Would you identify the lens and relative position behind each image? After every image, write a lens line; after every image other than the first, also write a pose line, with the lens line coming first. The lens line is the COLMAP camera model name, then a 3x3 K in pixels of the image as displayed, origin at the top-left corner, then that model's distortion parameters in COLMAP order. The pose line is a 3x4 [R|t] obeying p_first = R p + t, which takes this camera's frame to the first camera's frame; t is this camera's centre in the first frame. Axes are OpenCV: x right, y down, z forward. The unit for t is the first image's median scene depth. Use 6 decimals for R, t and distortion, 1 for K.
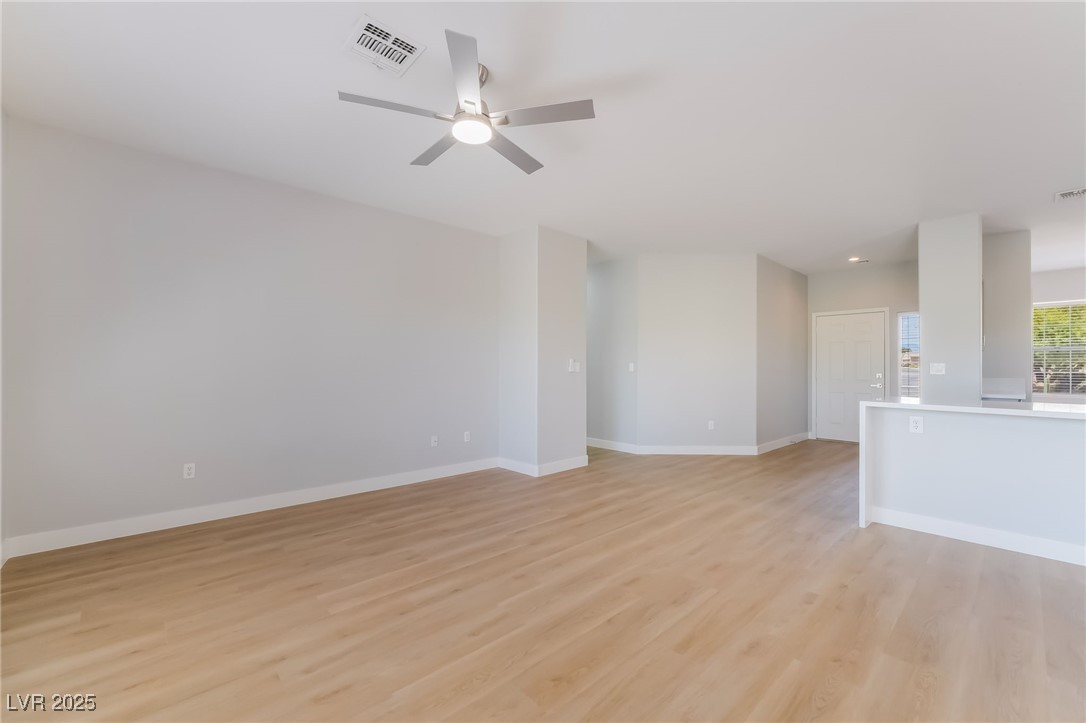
lens RADIAL K [[444.7, 0, 543.5], [0, 444.7, 366.8], [0, 0, 1]] dist [-0.001350, -0.000202]
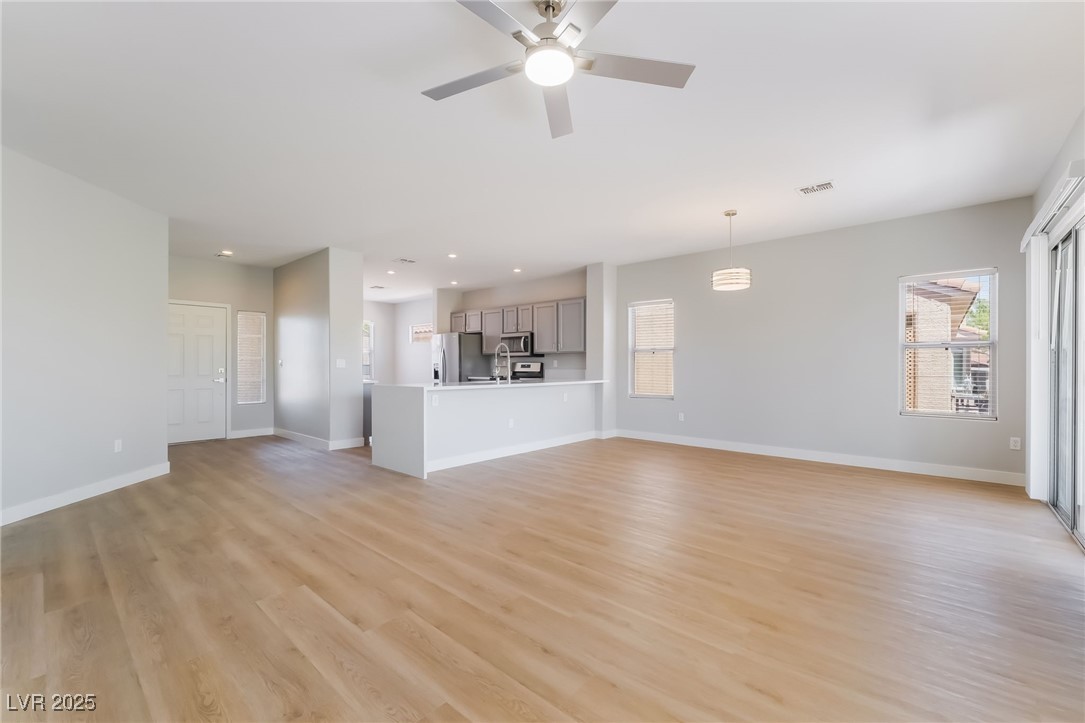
lens RADIAL K [[448.3, 0, 540.7], [0, 448.3, 365.0], [0, 0, 1]] dist [-0.002055, -0.000435]
pose [[-0.093994, -0.003599, 0.995566, -0.461383], [-0.003451, 0.999989, 0.003289, 0.003058], [-0.995567, -0.003126, -0.094005, 0.518319]]
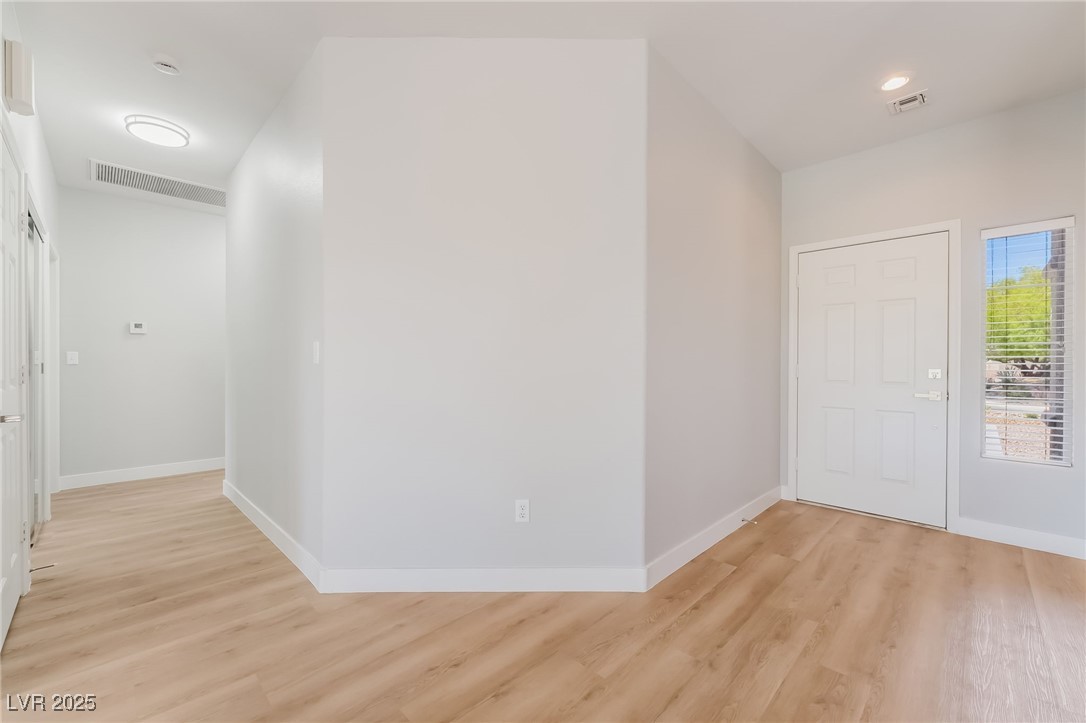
lens RADIAL K [[443.3, 0, 538.0], [0, 443.3, 365.6], [0, 0, 1]] dist [0.000812, 0.000175]
pose [[0.999776, -0.002041, 0.021065, 0.474815], [0.001815, 0.999941, 0.010710, 0.008821], [-0.021086, -0.010670, 0.999721, 0.774827]]
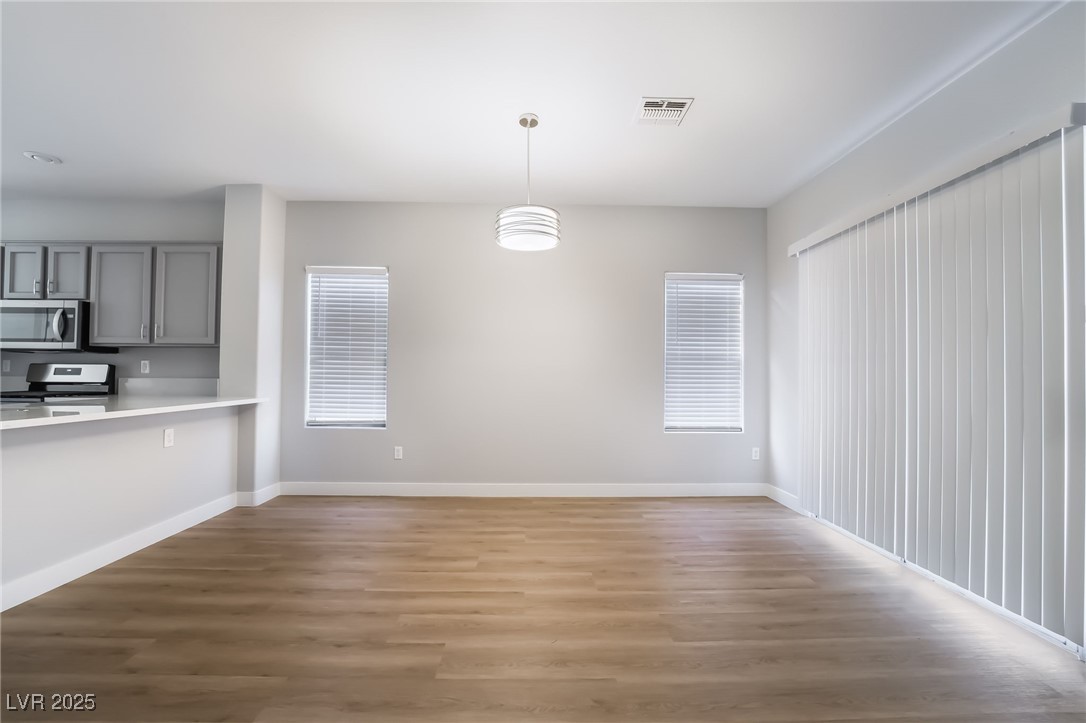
lens RADIAL K [[452.2, 0, 540.3], [0, 452.2, 363.5], [0, 0, 1]] dist [-0.021296, -0.000118]
pose [[-0.746594, 0.005210, 0.665260, 0.052662], [-0.011719, 0.999711, -0.020981, 0.005697], [-0.665177, -0.023461, -0.746317, 0.441372]]
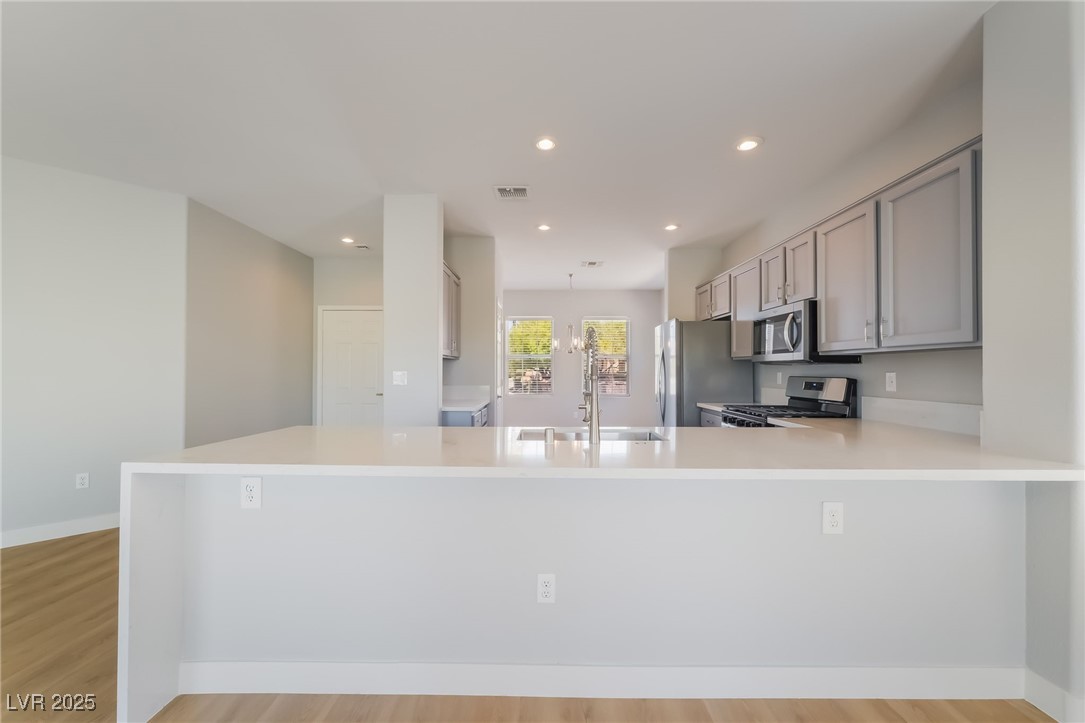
lens RADIAL K [[444.3, 0, 543.0], [0, 444.3, 366.8], [0, 0, 1]] dist [-0.001350, -0.000202]
pose [[0.680115, 0.003375, 0.733098, 0.449692], [-0.001862, 0.999994, -0.002876, -0.014124], [-0.733103, 0.000590, 0.680117, 0.248177]]
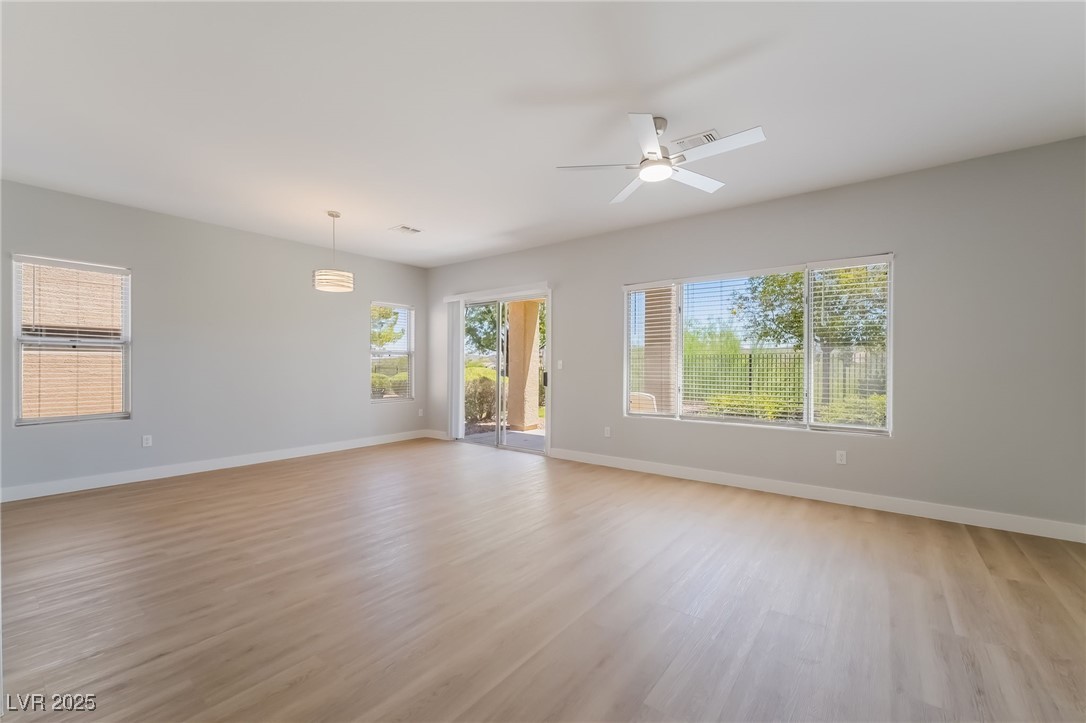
lens RADIAL K [[444.7, 0, 543.5], [0, 444.7, 366.8], [0, 0, 1]] dist [-0.001350, -0.000202]
pose [[-0.985874, -0.003625, -0.167447, 0.164593], [-0.003862, 0.999992, 0.001089, 0.001458], [0.167442, 0.001721, -0.985880, 1.026713]]
